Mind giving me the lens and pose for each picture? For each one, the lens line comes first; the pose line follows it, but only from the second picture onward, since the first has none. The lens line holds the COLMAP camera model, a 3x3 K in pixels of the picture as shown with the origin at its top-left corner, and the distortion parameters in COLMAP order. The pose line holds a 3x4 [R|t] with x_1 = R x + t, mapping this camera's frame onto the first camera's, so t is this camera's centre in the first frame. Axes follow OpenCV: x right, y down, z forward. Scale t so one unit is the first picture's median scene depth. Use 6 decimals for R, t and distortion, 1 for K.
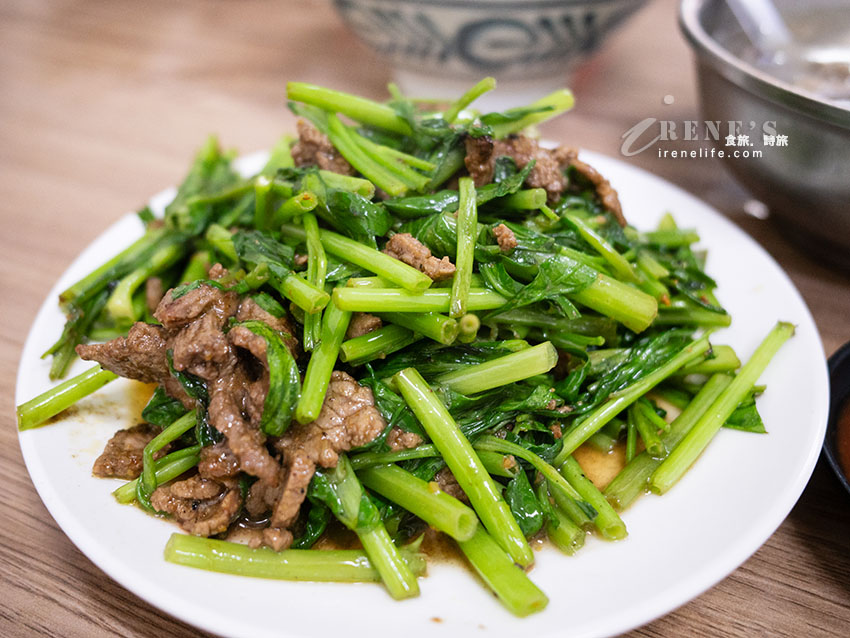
lens RADIAL K [[841.6, 0, 415.5], [0, 841.6, 365.2], [0, 0, 1]] dist [-0.006811, 0.000000]
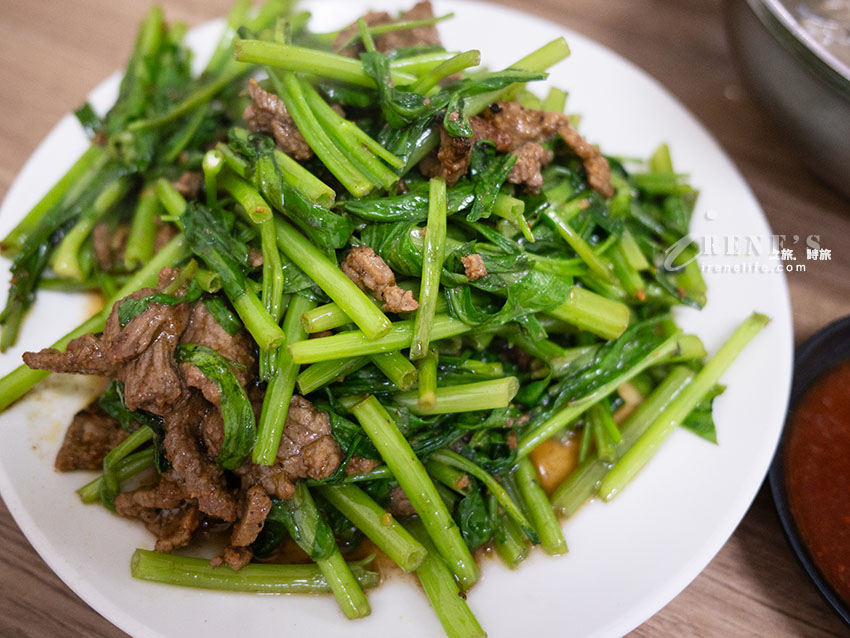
lens RADIAL K [[841.6, 0, 417.5], [0, 841.6, 368.9], [0, 0, 1]] dist [-0.006811, 0.000000]
pose [[0.998850, 0.037625, 0.029711, 0.020192], [-0.045938, 0.928436, 0.368641, -0.380720], [-0.013715, -0.369582, 0.929097, 0.091364]]
